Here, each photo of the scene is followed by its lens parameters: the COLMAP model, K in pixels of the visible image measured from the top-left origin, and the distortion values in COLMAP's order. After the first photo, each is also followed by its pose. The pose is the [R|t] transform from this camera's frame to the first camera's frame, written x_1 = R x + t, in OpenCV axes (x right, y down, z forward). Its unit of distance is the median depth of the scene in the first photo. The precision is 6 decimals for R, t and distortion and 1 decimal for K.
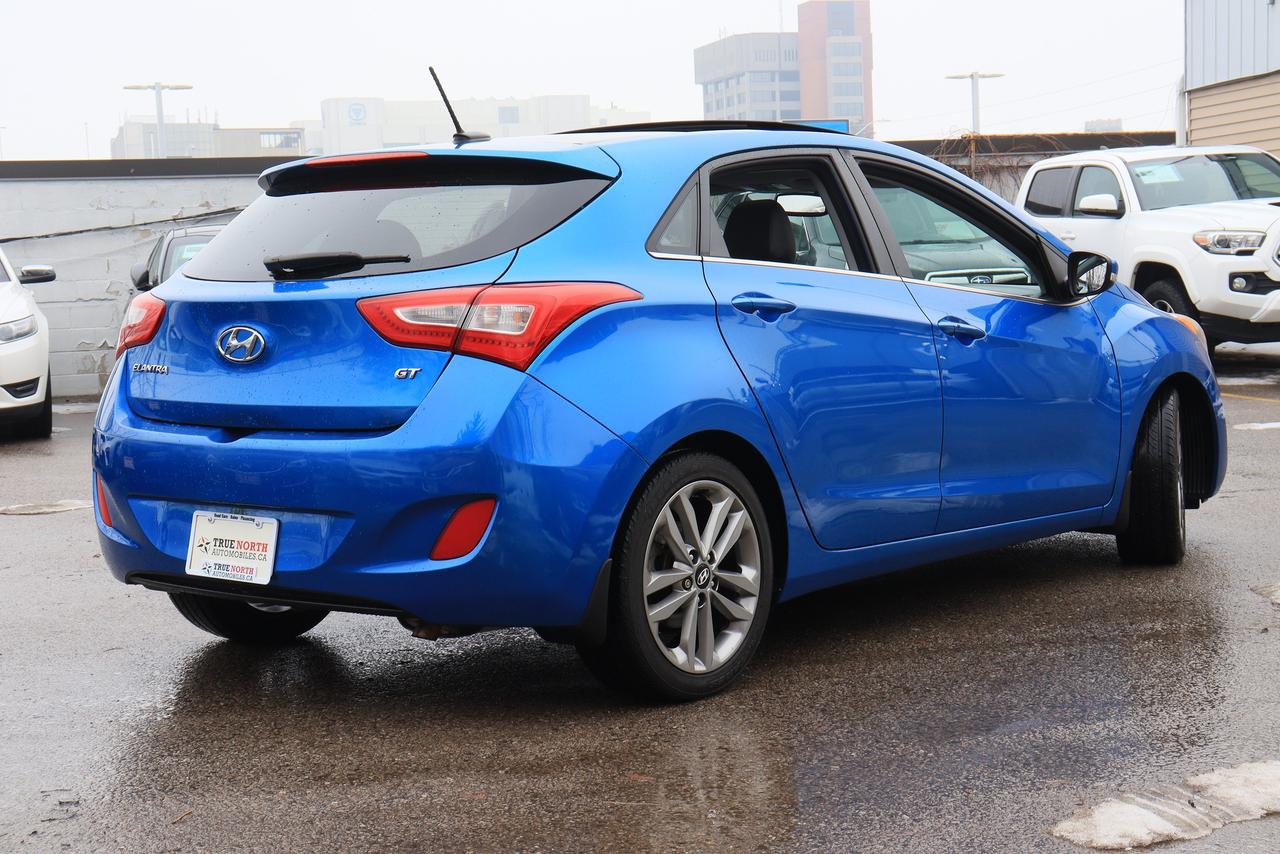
lens RADIAL K [[2085.9, 0, 640.0], [0, 2085.9, 427.0], [0, 0, 1]] dist [-0.008617, 1.332751]
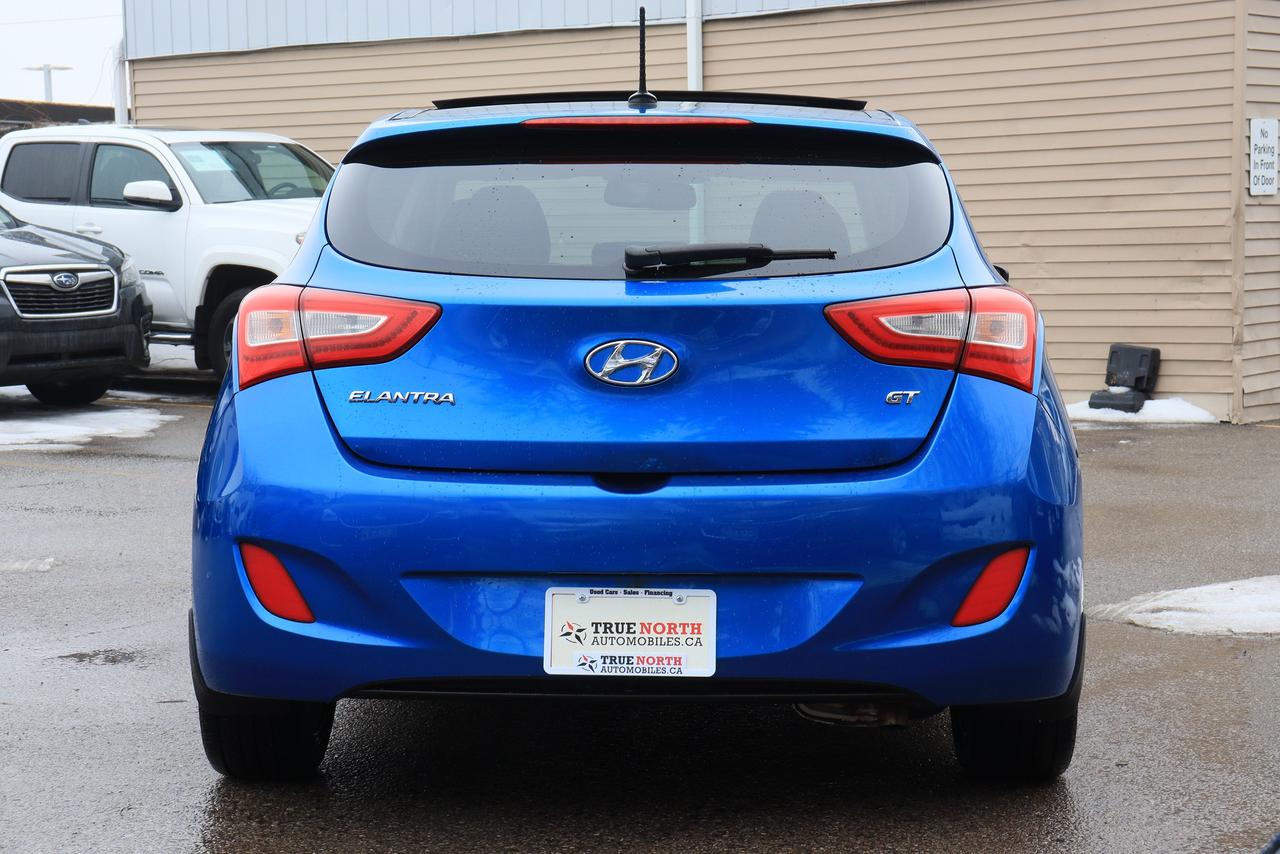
lens RADIAL K [[2499.8, 0, 640.0], [0, 2499.8, 427.0], [0, 0, 1]] dist [0.391066, 0.095236]
pose [[0.784907, -0.019459, 0.619308, -0.749299], [0.028436, 0.999585, -0.004631, -0.012128], [-0.618960, 0.021245, 0.785135, 0.286698]]
